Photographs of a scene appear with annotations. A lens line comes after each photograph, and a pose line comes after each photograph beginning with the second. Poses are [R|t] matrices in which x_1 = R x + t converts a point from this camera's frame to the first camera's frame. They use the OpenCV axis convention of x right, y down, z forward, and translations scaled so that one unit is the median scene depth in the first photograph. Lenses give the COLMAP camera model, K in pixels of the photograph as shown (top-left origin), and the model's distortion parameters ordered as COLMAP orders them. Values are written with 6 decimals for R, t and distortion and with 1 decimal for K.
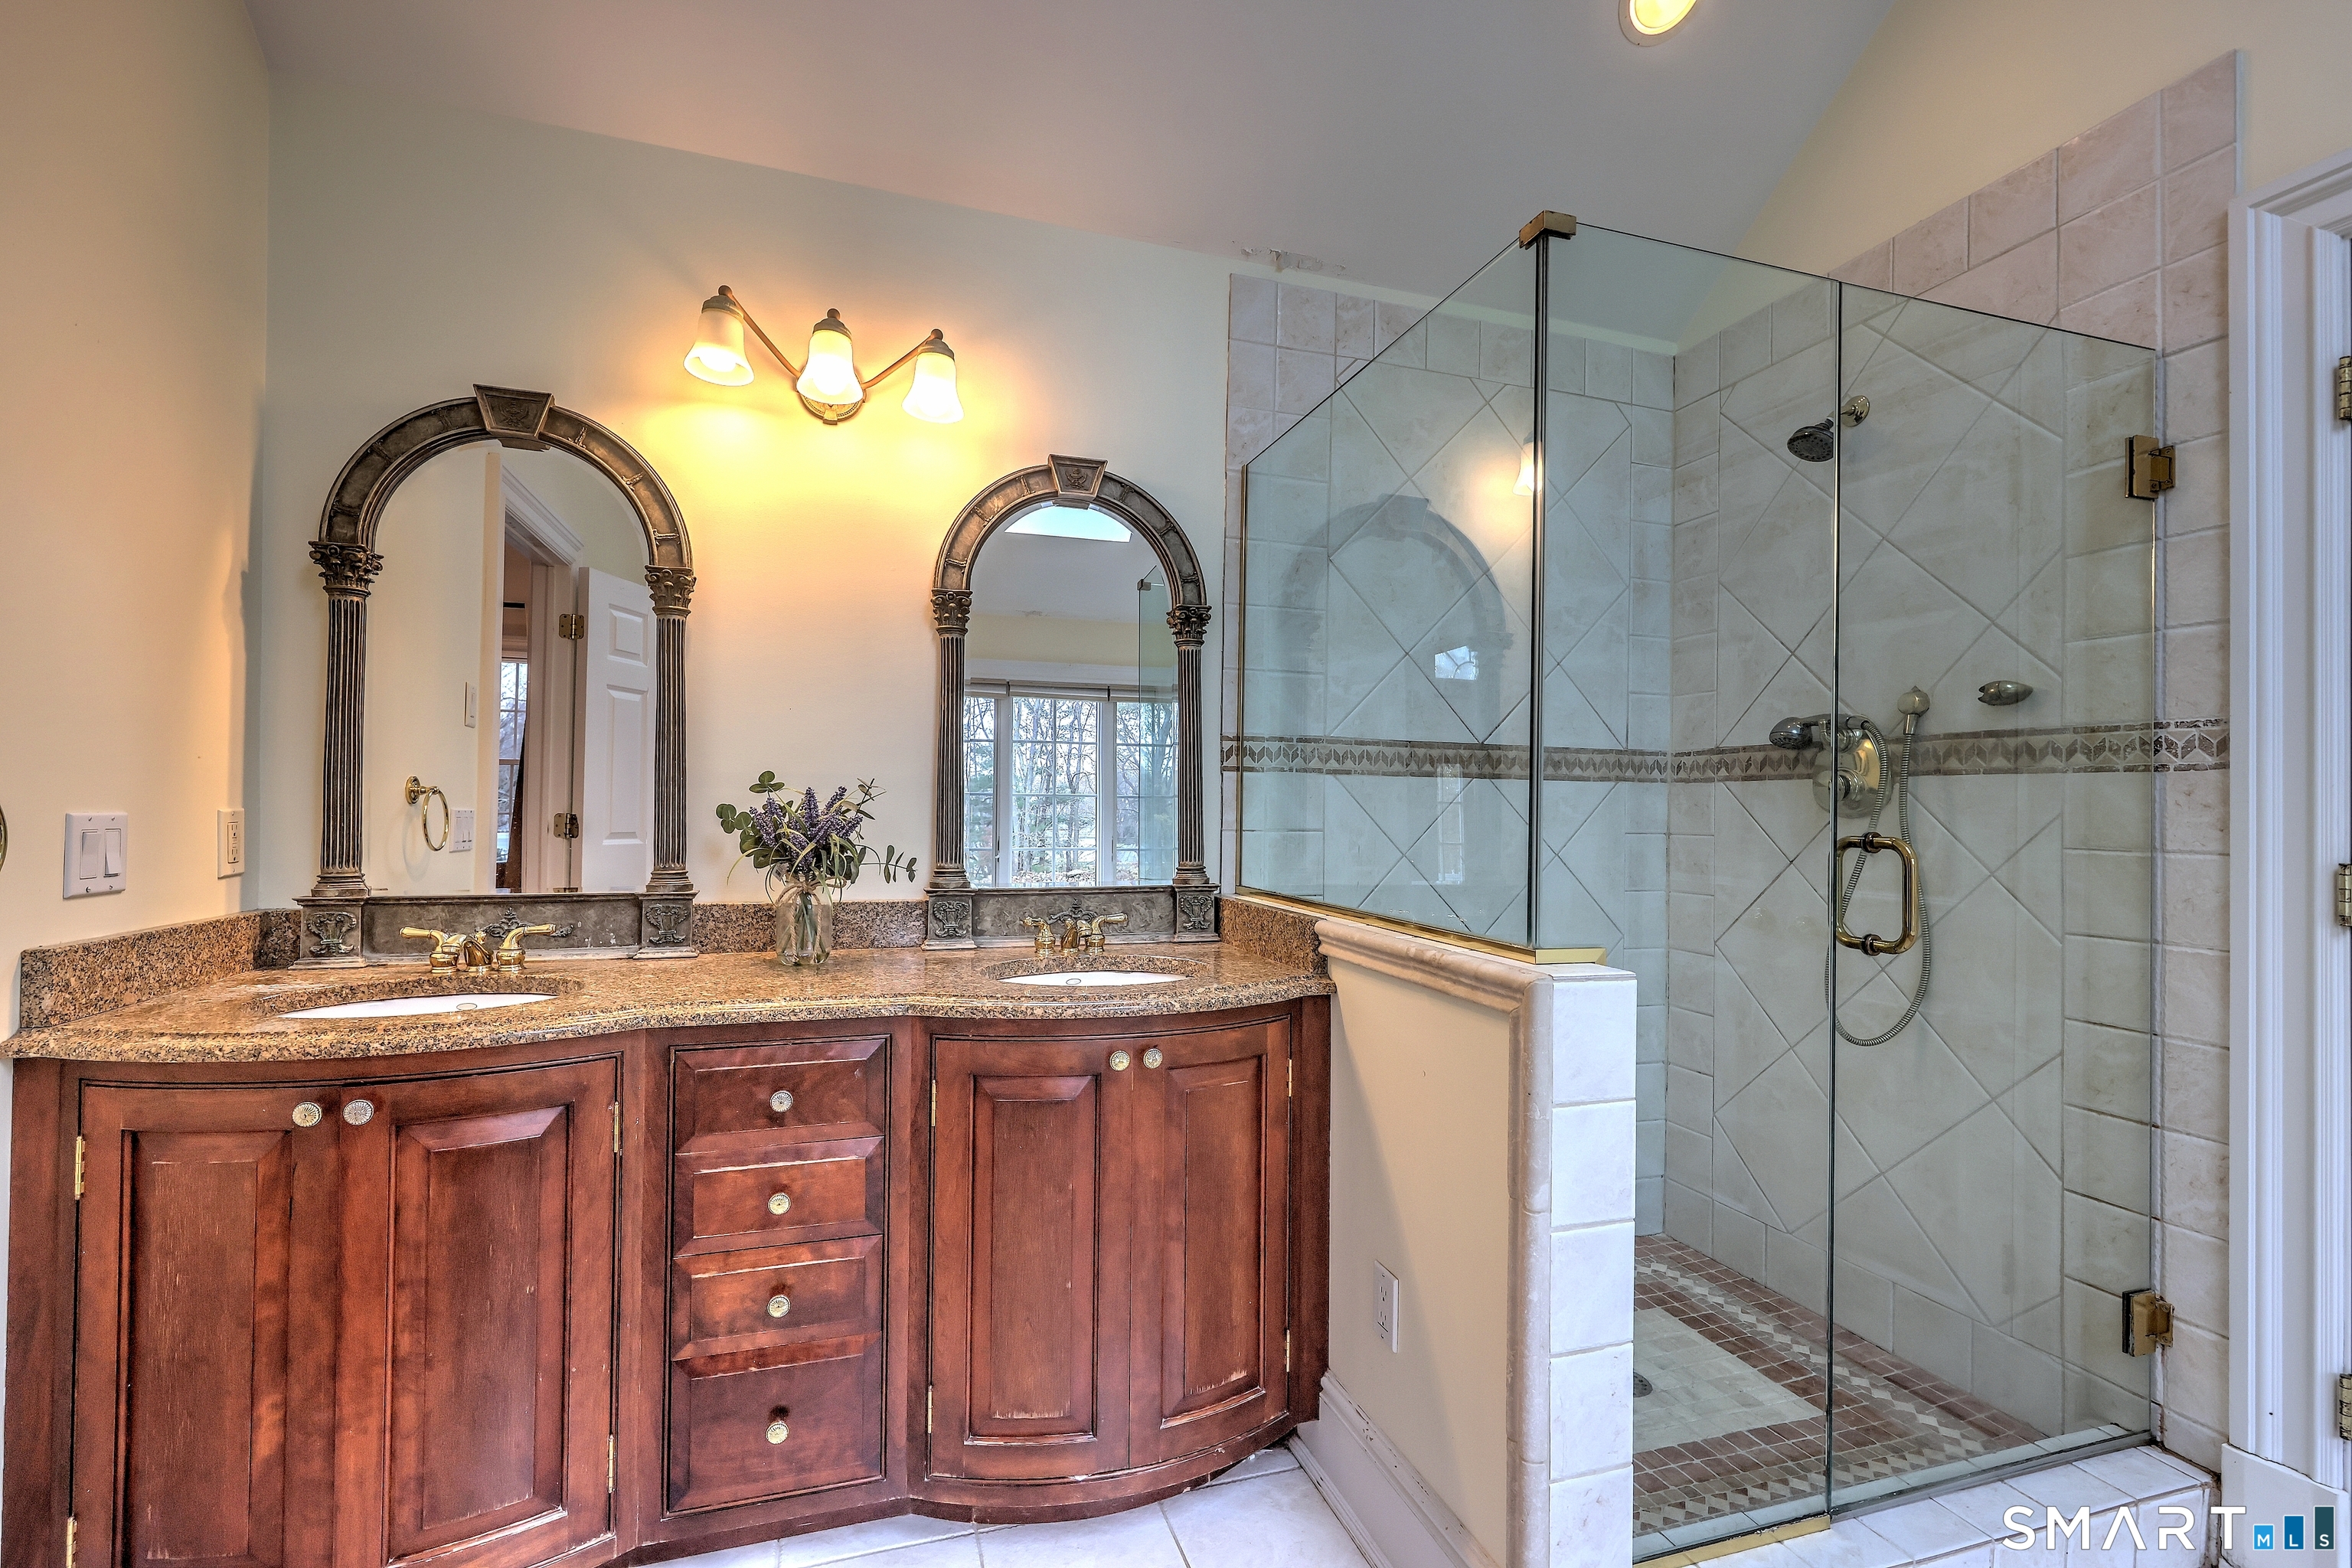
lens RADIAL K [[1019.7, 0, 1173.2], [0, 1019.7, 797.8], [0, 0, 1]] dist [0.002946, 0.000450]
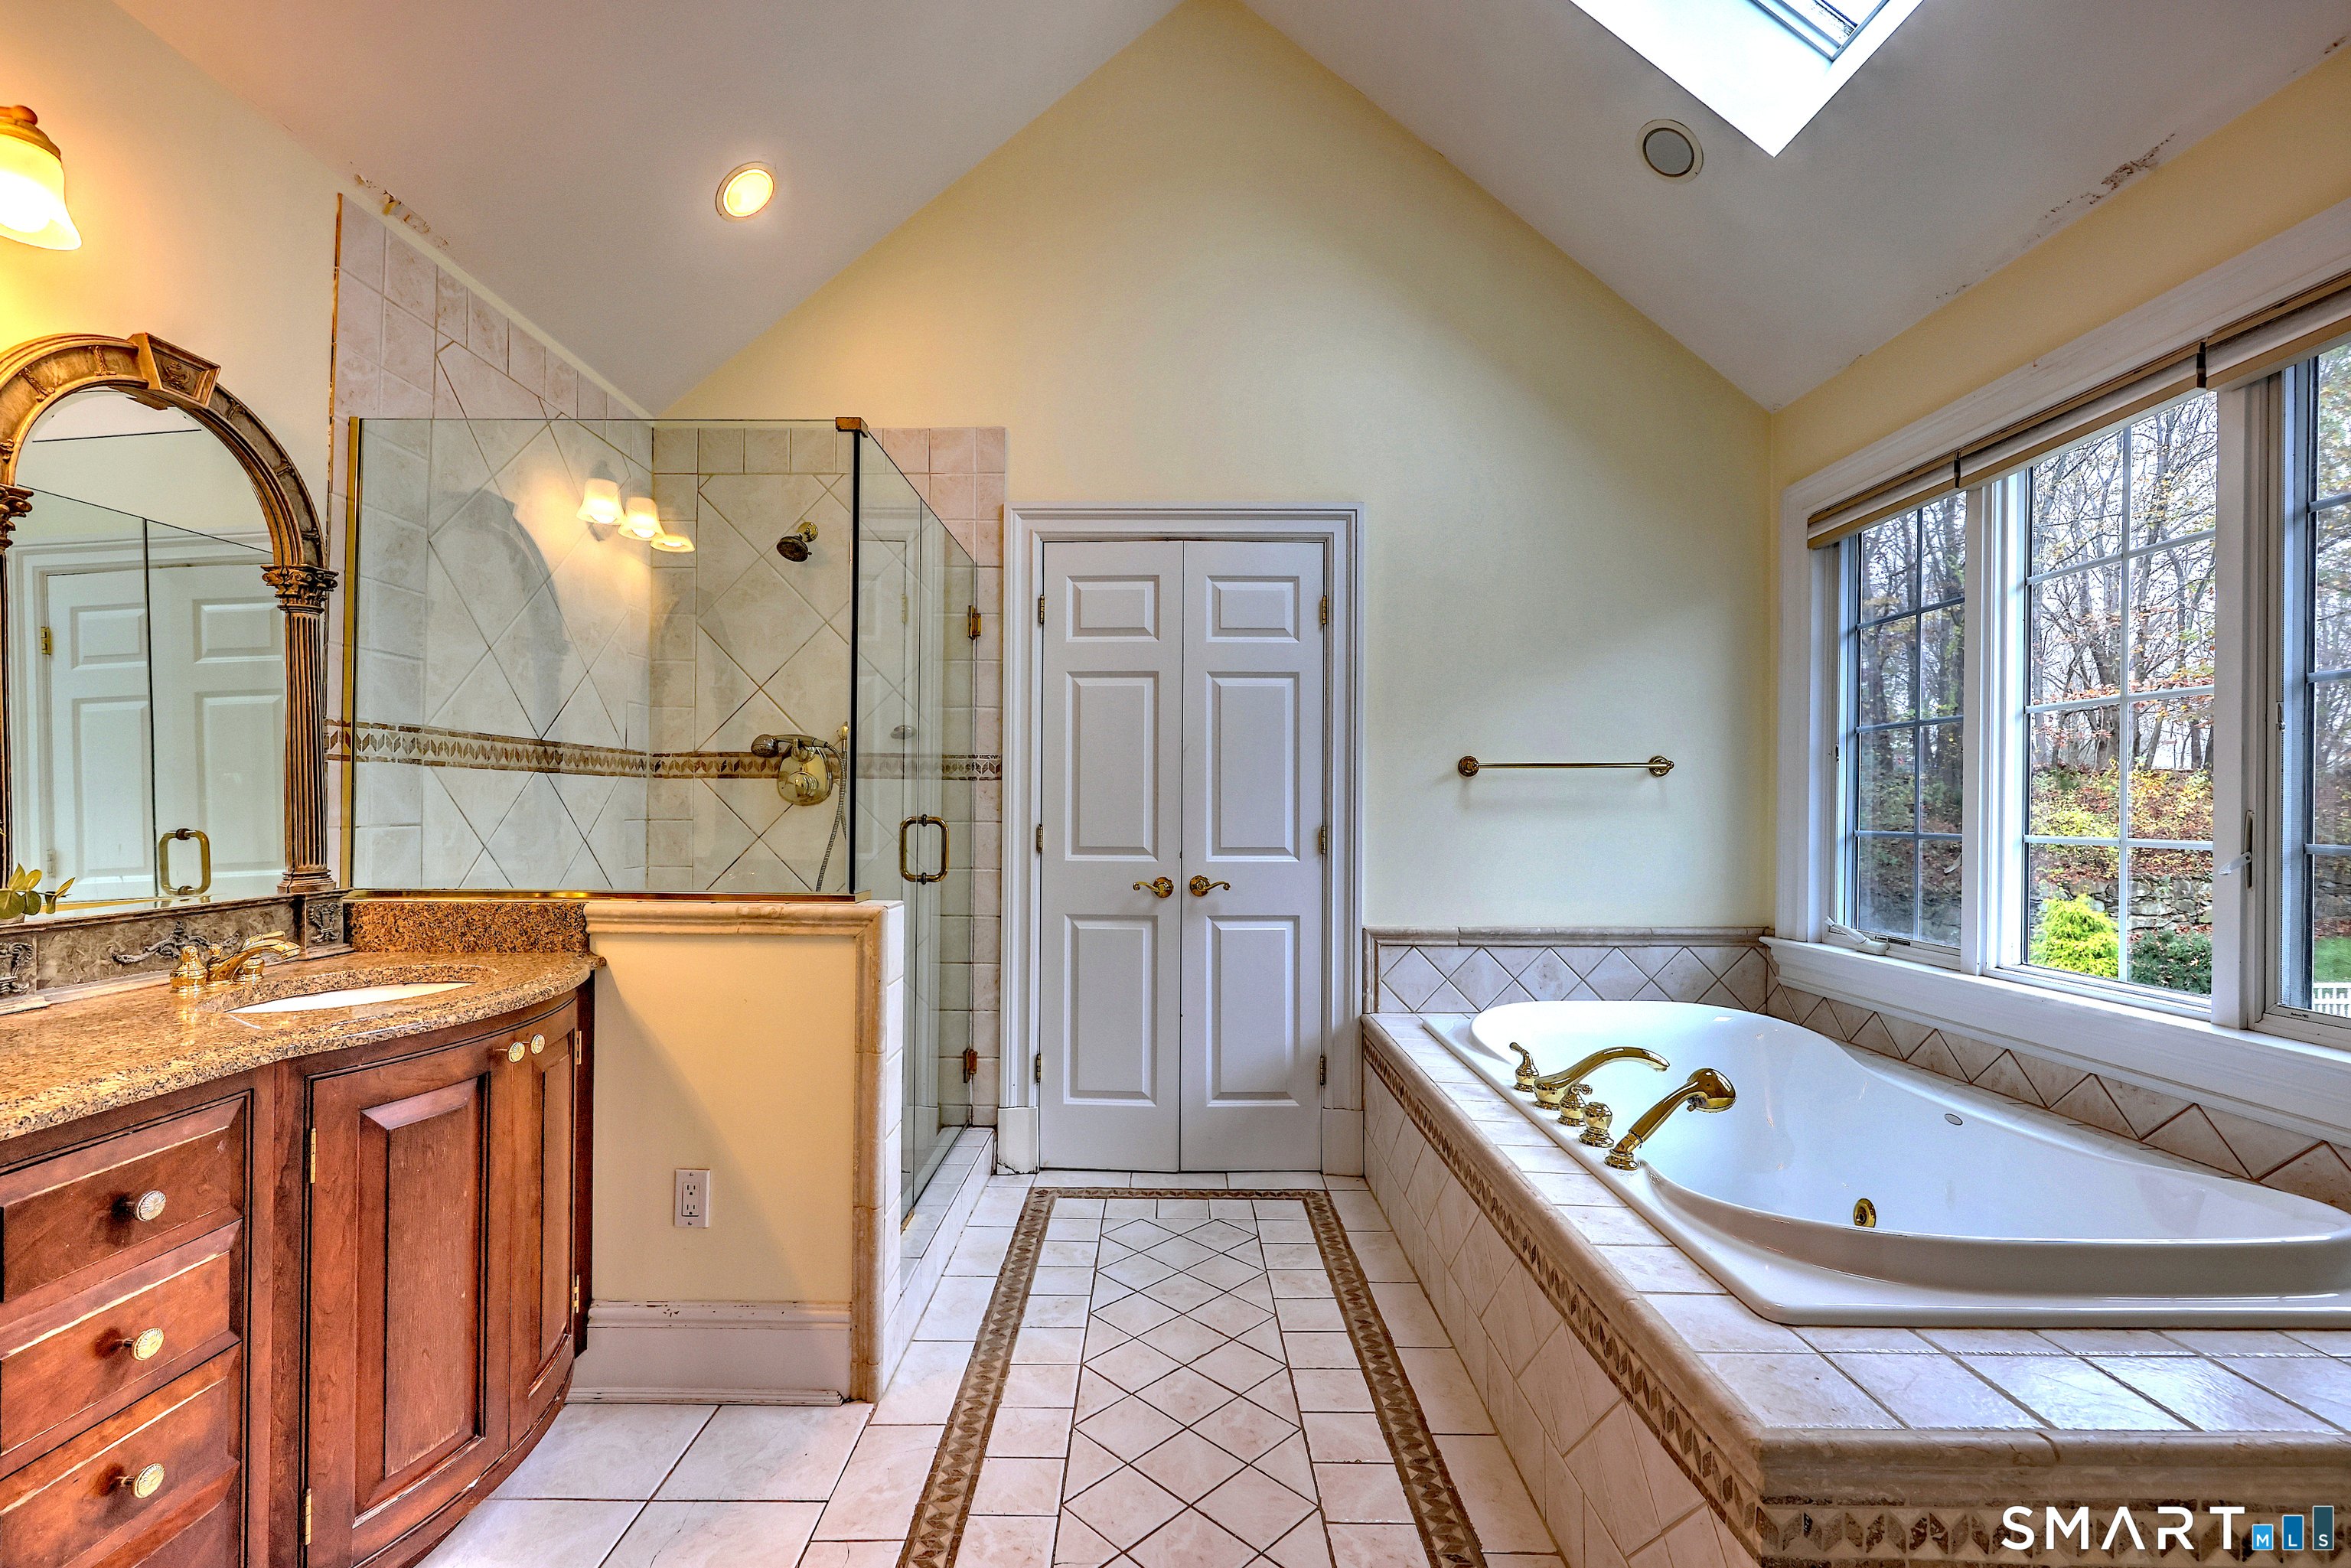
lens RADIAL K [[1019.2, 0, 1169.7], [0, 1019.2, 800.1], [0, 0, 1]] dist [0.002946, 0.000450]
pose [[0.299583, -0.006367, 0.954049, -0.600987], [-0.010695, 0.999892, 0.010031, -0.008829], [-0.954010, -0.013208, 0.299483, 0.051648]]
